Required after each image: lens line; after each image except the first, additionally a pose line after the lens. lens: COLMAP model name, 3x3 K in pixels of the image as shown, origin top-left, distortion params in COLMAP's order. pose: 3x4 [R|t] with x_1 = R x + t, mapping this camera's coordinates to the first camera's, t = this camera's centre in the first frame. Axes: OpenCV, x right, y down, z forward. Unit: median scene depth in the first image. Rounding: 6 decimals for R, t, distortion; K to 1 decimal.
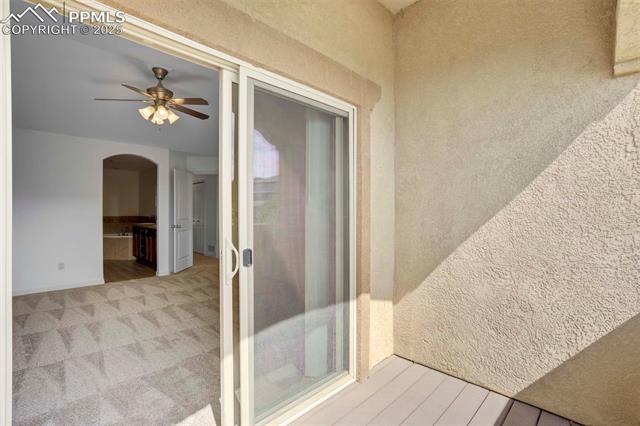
lens RADIAL K [[298.9, 0, 317.0], [0, 298.9, 211.3], [0, 0, 1]] dist [-0.028830, 0.014312]
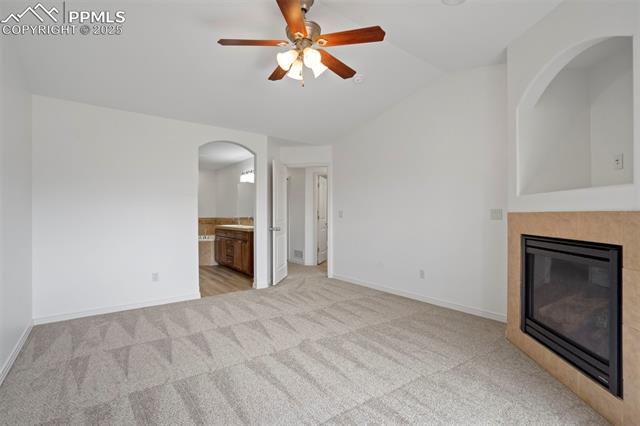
lens RADIAL K [[298.9, 0, 320.3], [0, 298.9, 216.8], [0, 0, 1]] dist [-0.028830, 0.014312]
pose [[0.989733, 0.002914, -0.142900, -0.277838], [-0.001914, 0.999973, 0.007134, 0.013299], [0.142917, -0.006787, 0.989711, 0.236476]]
